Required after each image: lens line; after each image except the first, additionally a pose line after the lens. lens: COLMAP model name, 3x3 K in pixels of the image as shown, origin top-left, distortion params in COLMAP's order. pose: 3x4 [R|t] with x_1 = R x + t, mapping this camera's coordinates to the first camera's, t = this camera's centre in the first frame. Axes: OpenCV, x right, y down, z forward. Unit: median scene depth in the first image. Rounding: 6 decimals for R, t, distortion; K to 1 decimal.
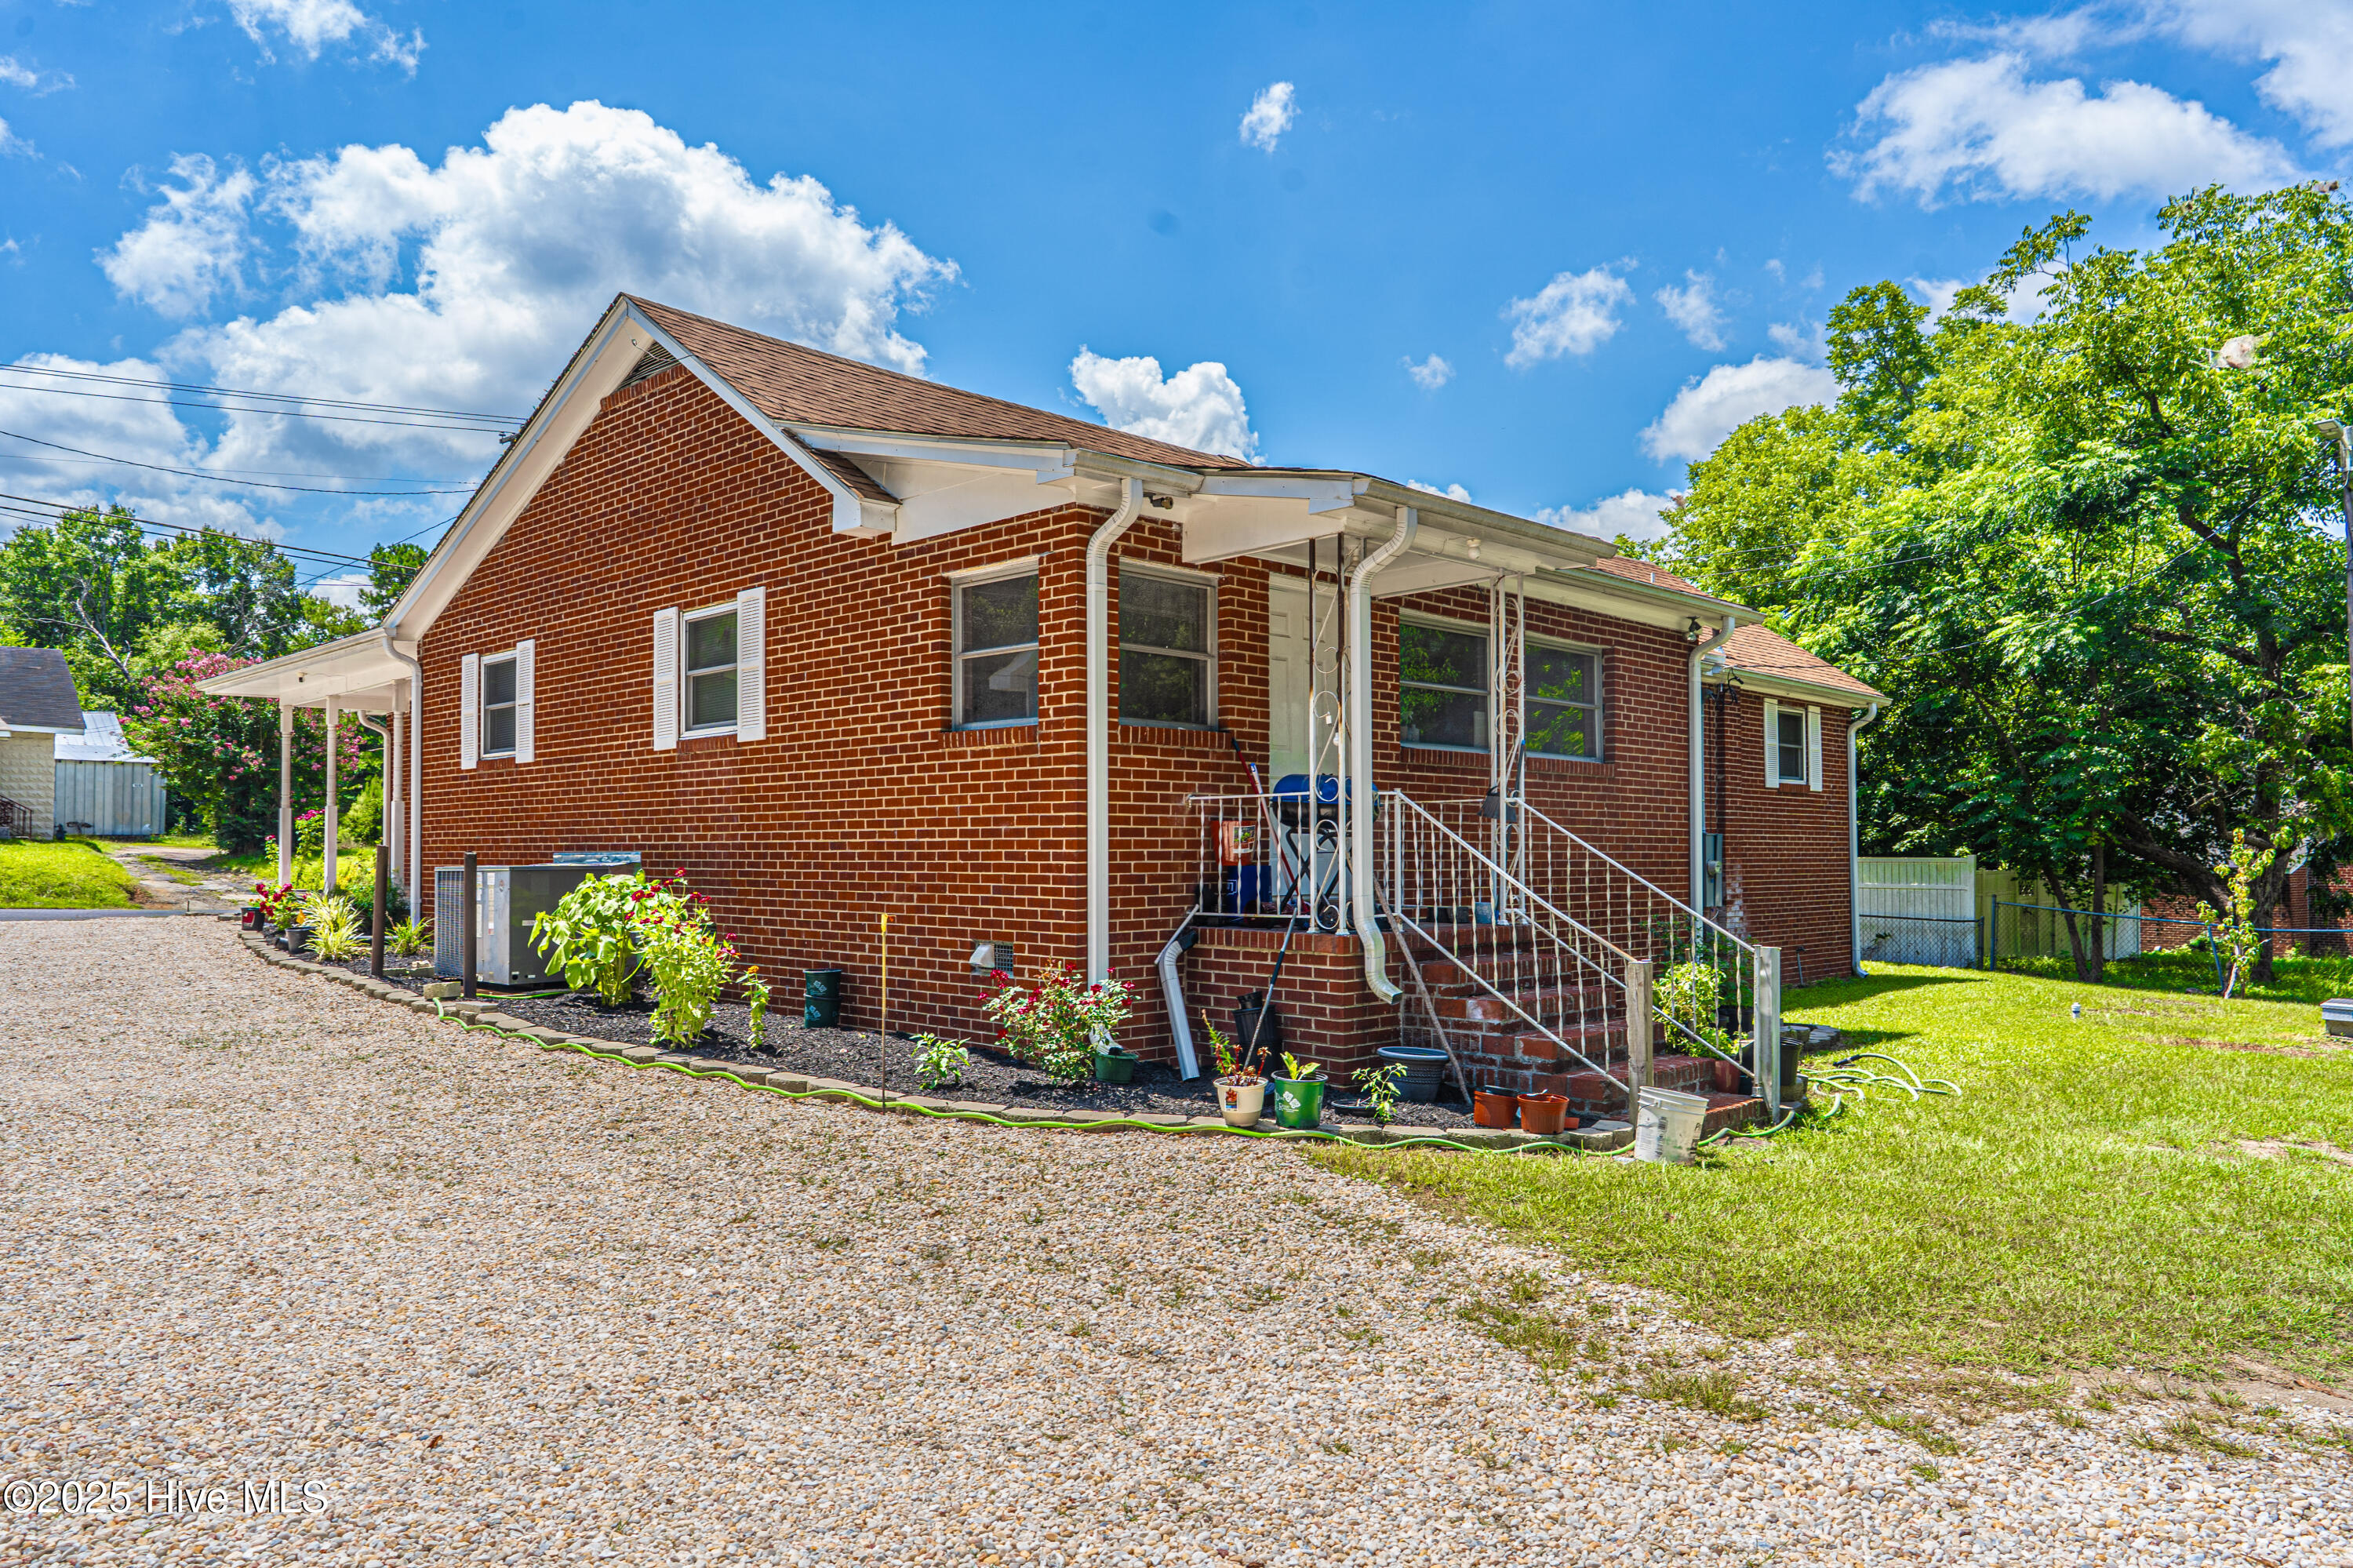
lens RADIAL K [[1641.5, 0, 1172.0], [0, 1641.5, 793.9], [0, 0, 1]] dist [-0.004917, -0.003973]
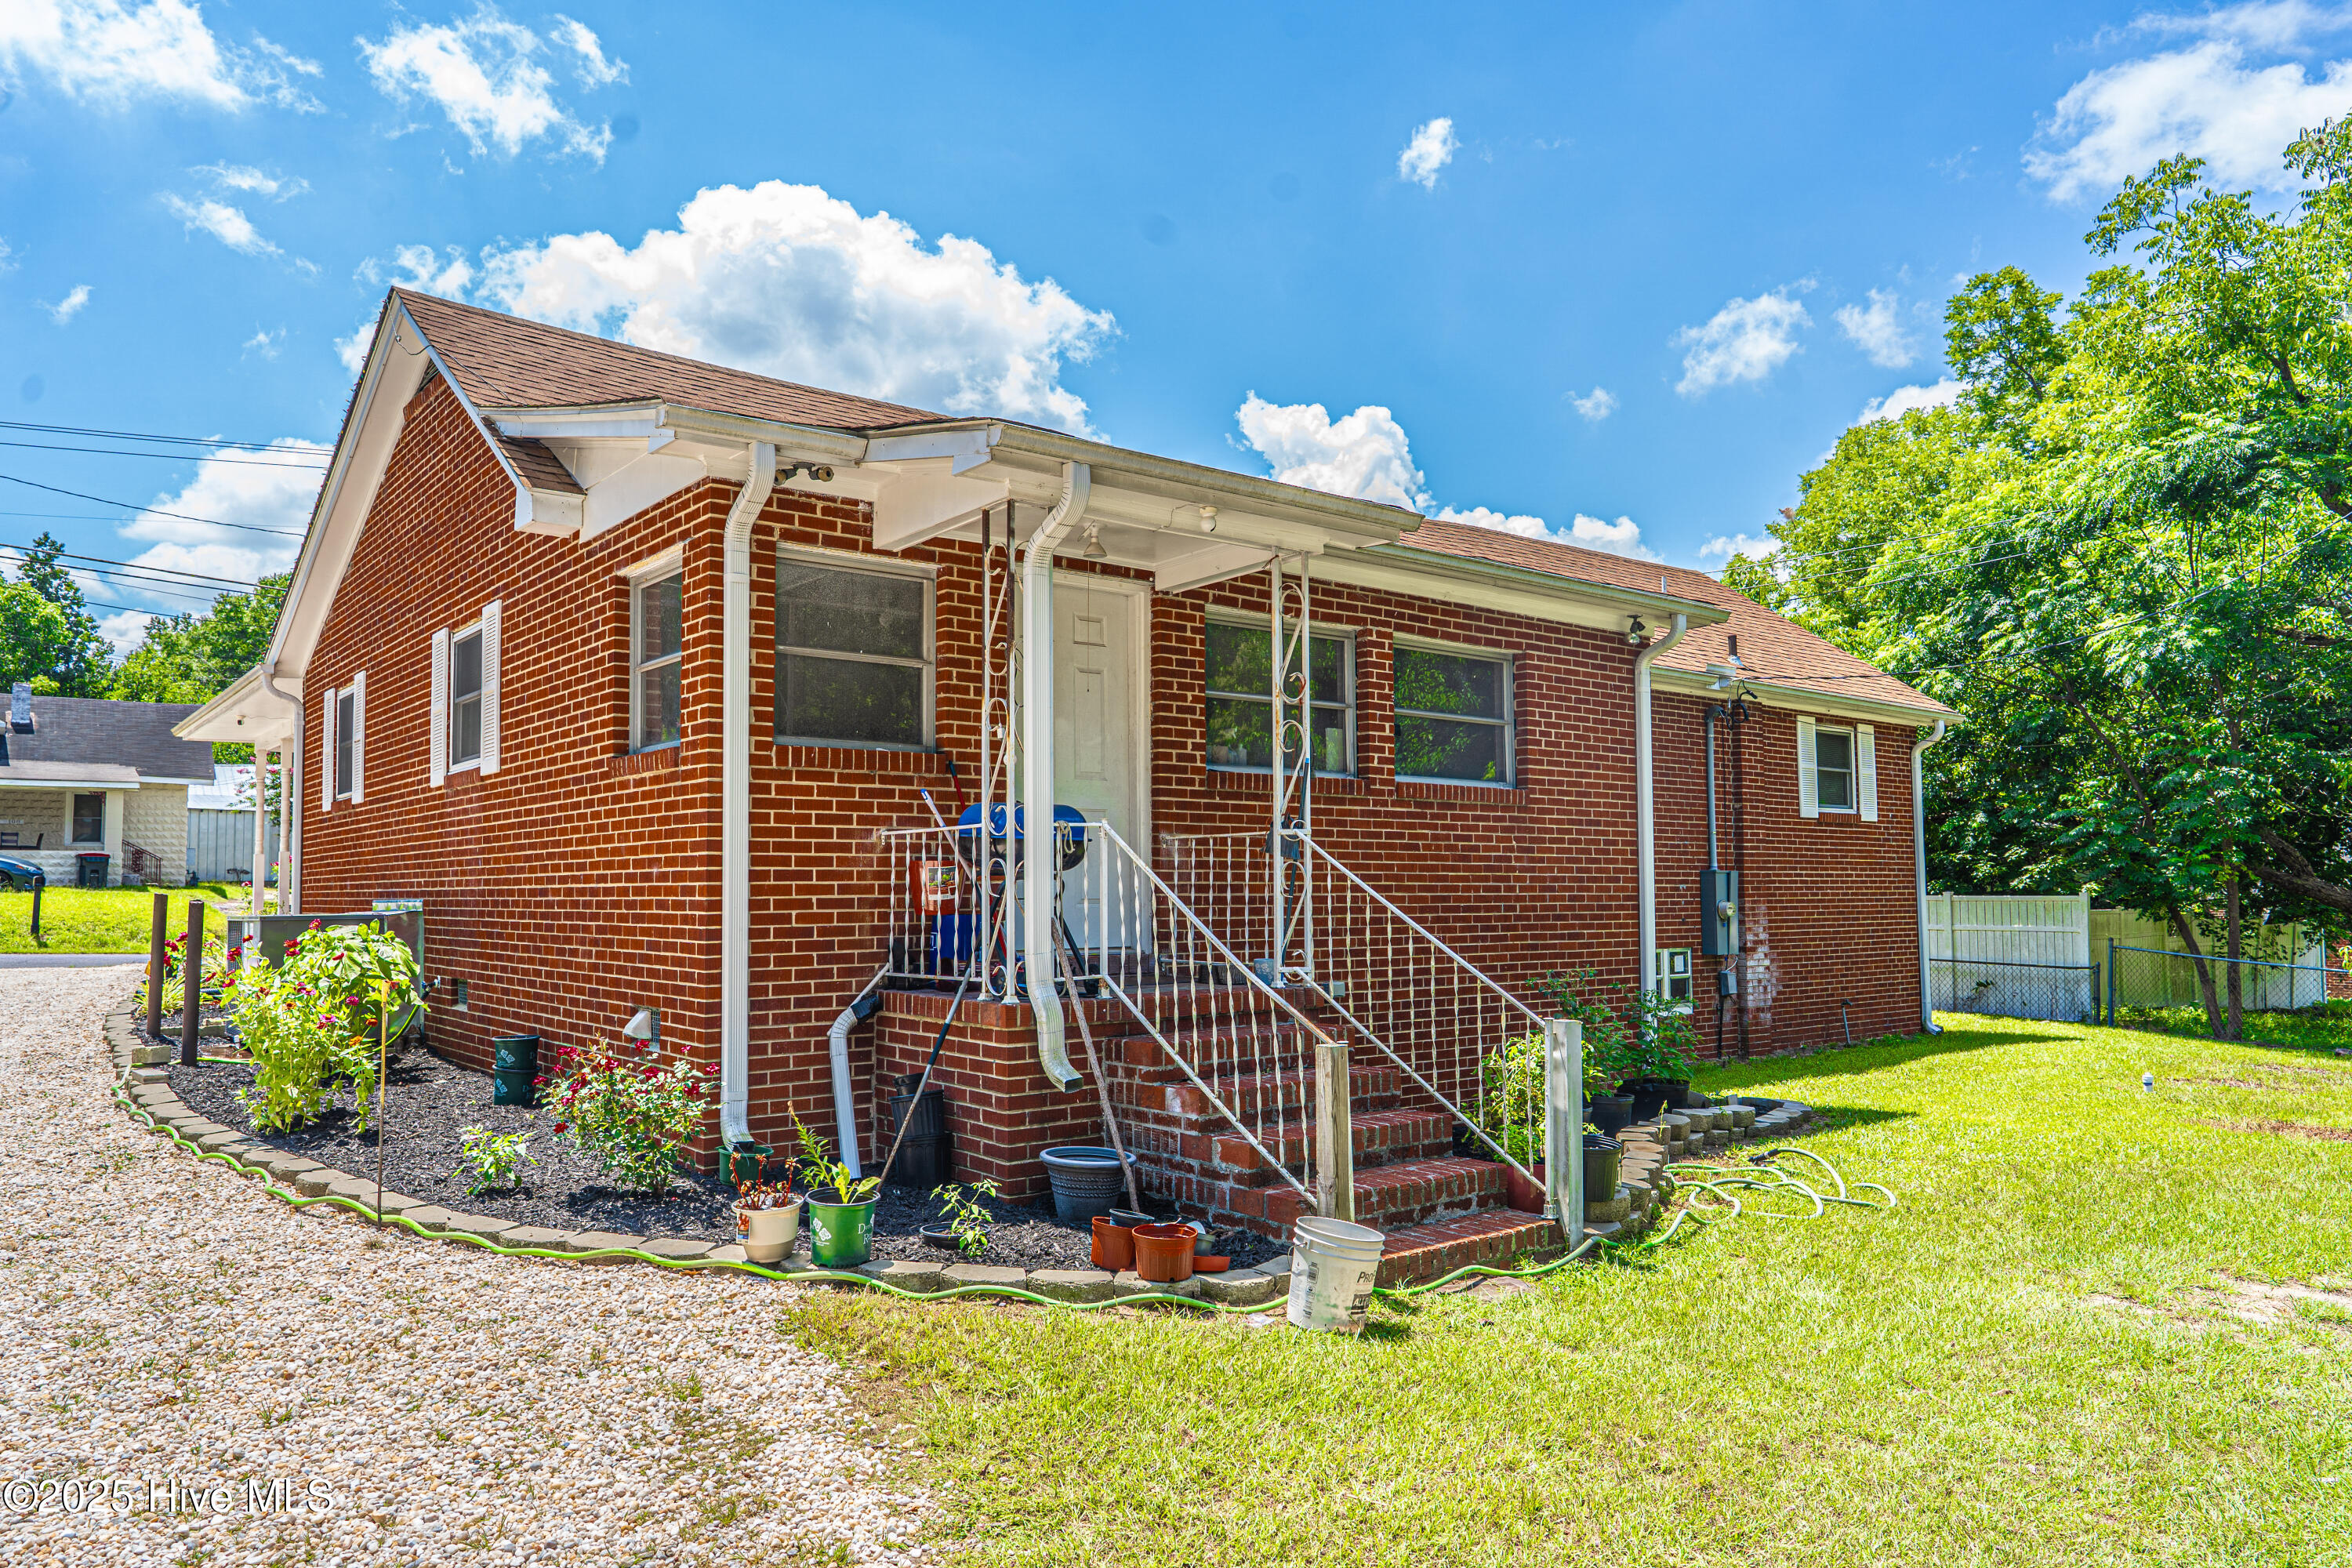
lens RADIAL K [[1626.0, 0, 1154.9], [0, 1626.0, 795.1], [0, 0, 1]] dist [-0.003038, 0.003590]
pose [[0.993816, -0.011660, -0.110426, 0.181600], [0.009026, 0.999664, -0.024317, 0.003392], [0.110673, 0.023170, 0.993587, 0.156076]]
